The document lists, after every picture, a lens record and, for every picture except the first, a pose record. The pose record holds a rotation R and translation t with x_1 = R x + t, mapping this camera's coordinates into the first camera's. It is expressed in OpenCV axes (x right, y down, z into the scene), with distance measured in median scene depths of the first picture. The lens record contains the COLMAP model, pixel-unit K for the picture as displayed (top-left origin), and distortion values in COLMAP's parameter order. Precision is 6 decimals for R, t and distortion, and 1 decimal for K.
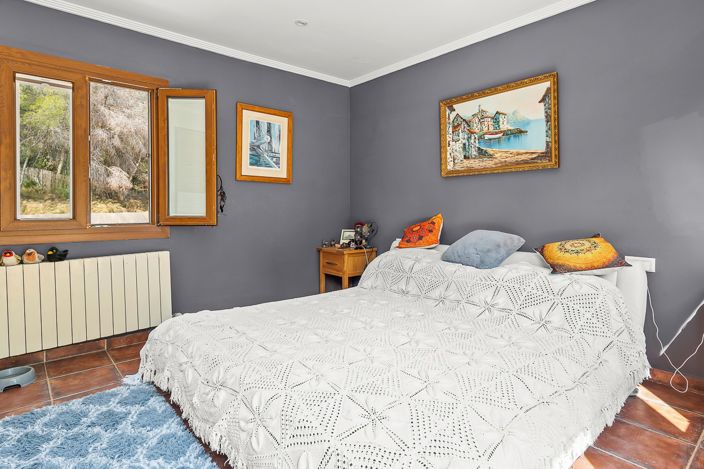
lens RADIAL K [[388.5, 0, 352.2], [0, 388.5, 212.2], [0, 0, 1]] dist [-0.000440, 0.000075]
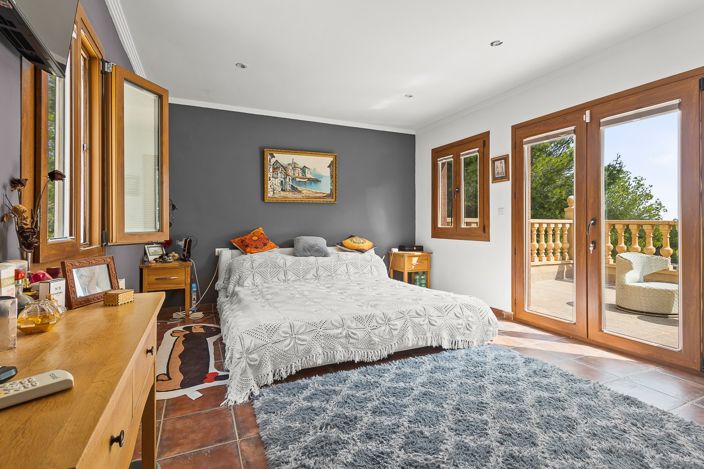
lens RADIAL K [[351.0, 0, 351.5], [0, 351.0, 225.5], [0, 0, 1]] dist [-0.002288, -0.000195]
pose [[0.292838, -0.004214, 0.956153, -1.004331], [0.011010, 0.999939, 0.001035, -0.000019], [-0.956099, 0.010224, 0.292867, 0.356667]]
